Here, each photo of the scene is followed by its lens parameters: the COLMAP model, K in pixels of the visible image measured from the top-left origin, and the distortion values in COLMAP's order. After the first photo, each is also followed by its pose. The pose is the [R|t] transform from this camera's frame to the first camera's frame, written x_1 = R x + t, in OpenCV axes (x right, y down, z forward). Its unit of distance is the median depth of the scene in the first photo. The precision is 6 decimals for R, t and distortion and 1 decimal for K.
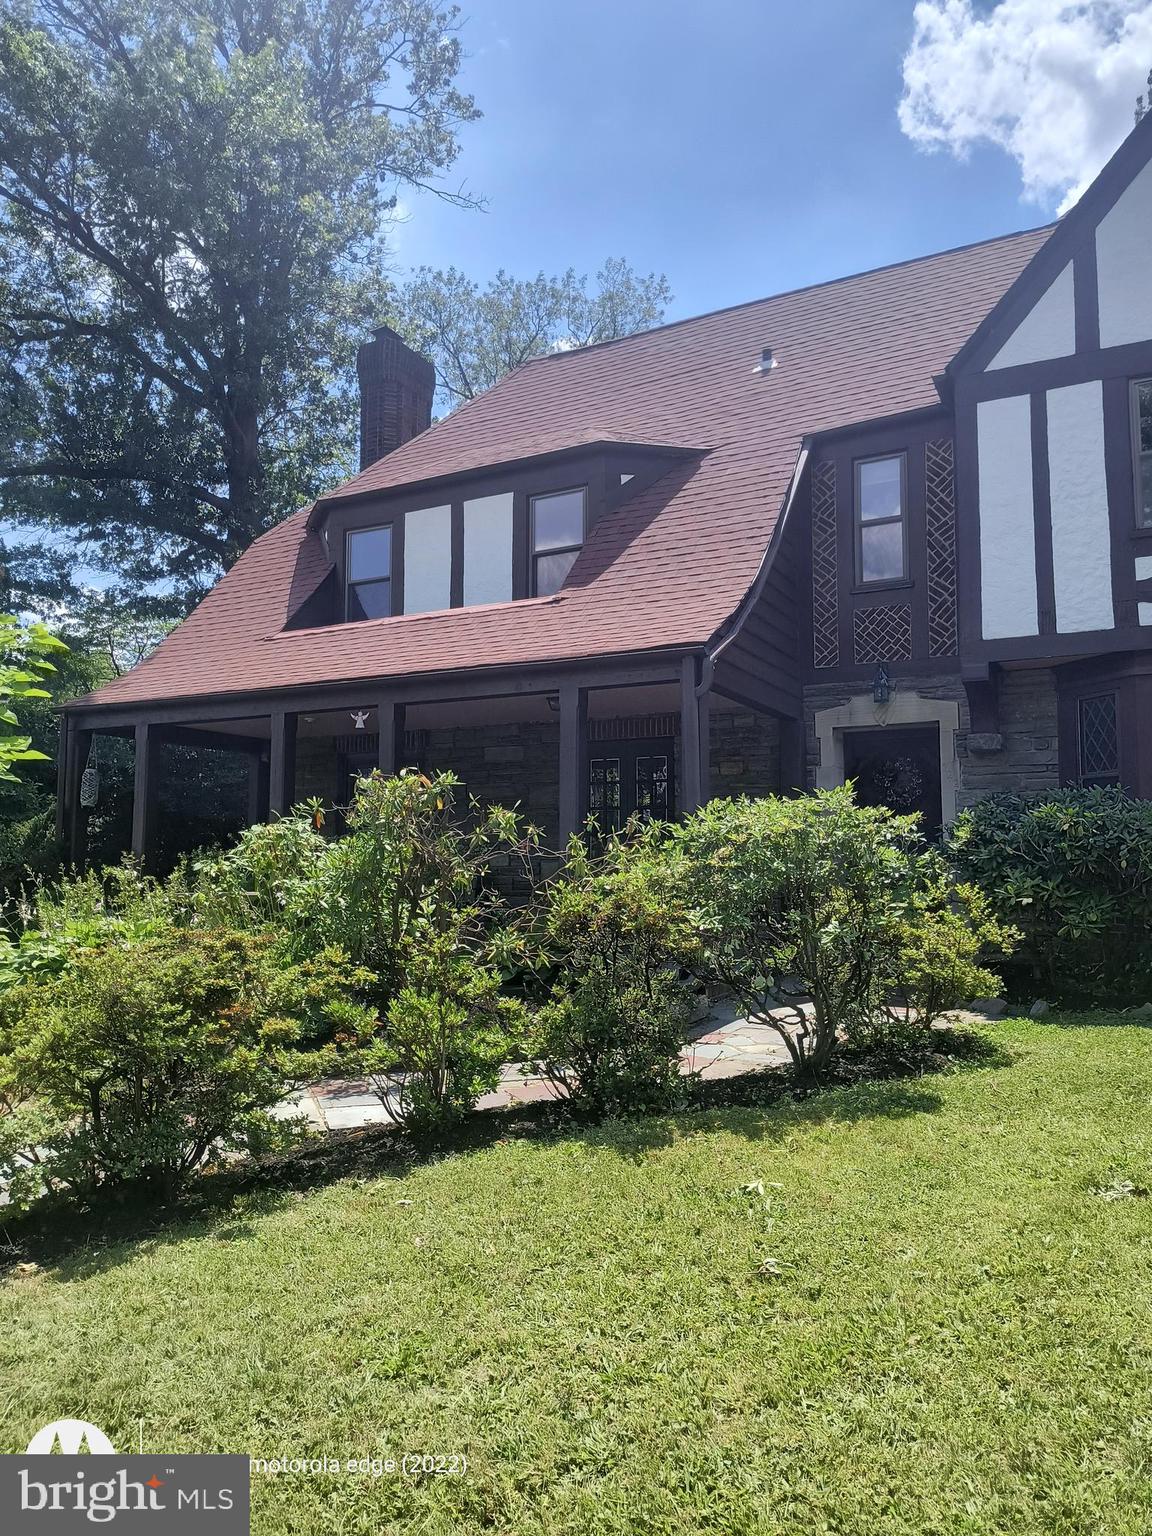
lens RADIAL K [[1033.1, 0, 576.0], [0, 1033.1, 768.0], [0, 0, 1]] dist [0.068966, -0.109622]
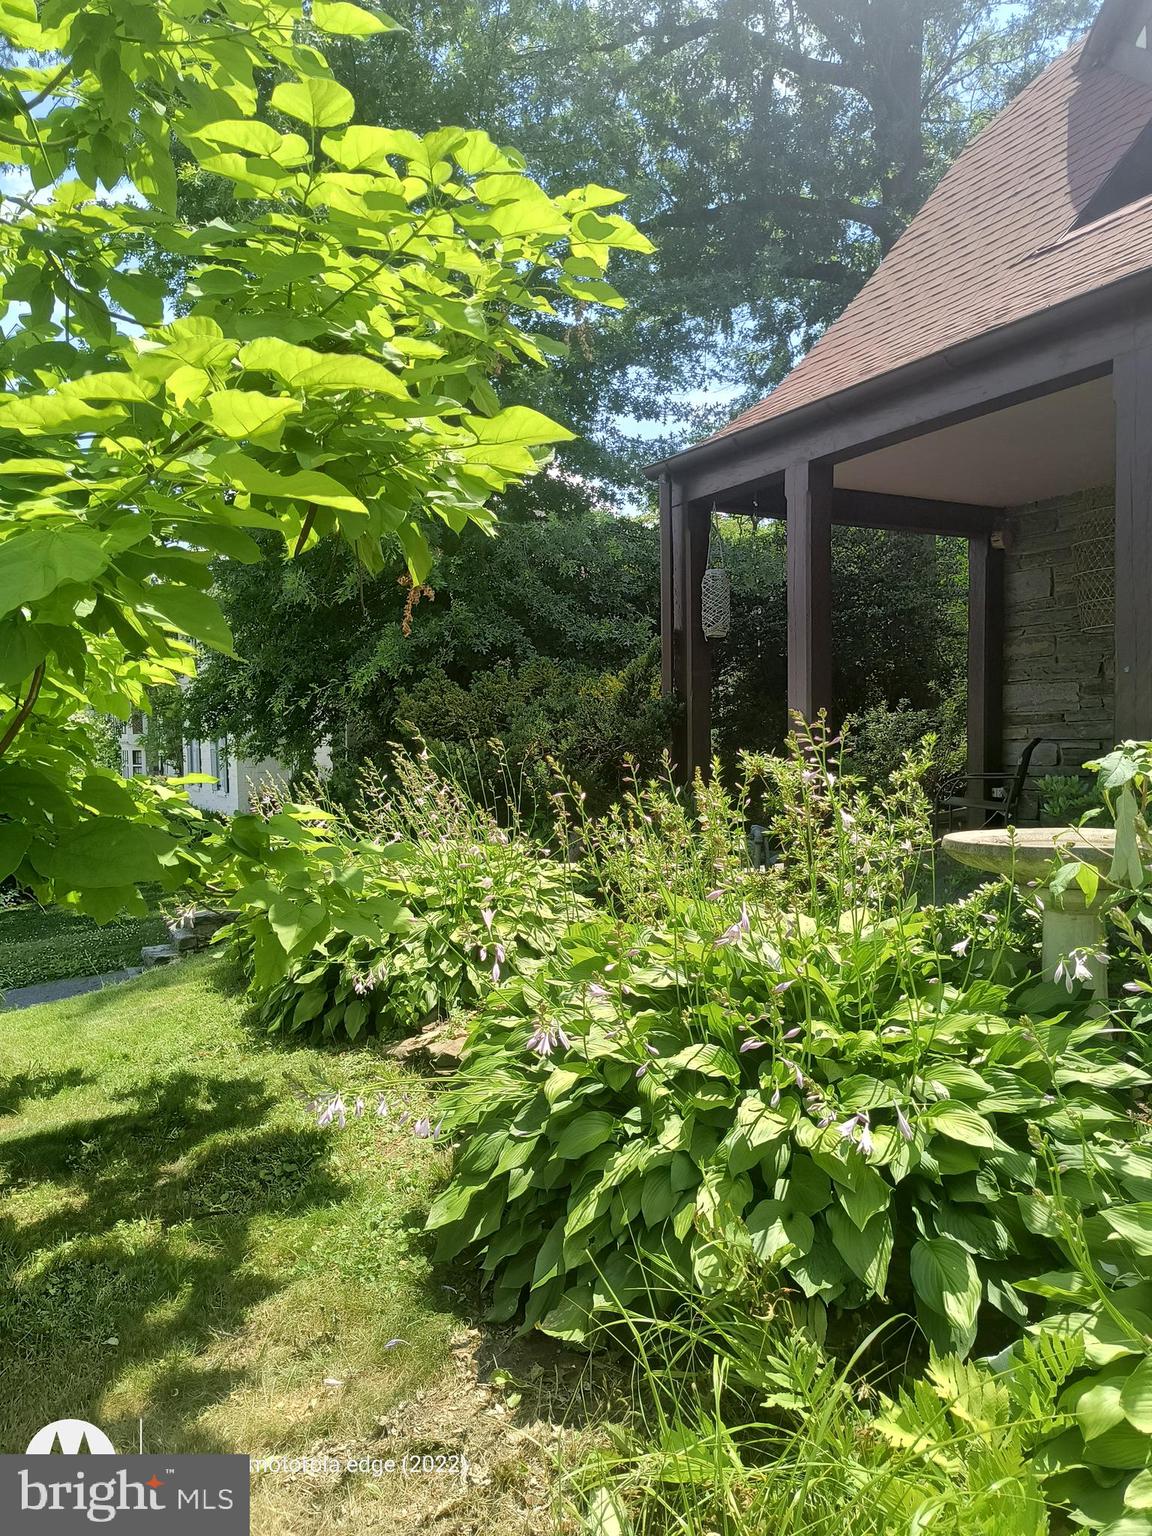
lens RADIAL K [[1033.1, 0, 576.0], [0, 1033.1, 768.0], [0, 0, 1]] dist [0.068966, -0.109622]
pose [[0.836676, 0.005745, -0.547668, -0.221244], [0.065596, 0.991696, 0.110616, 0.040183], [0.543756, -0.128475, 0.829352, 0.487211]]
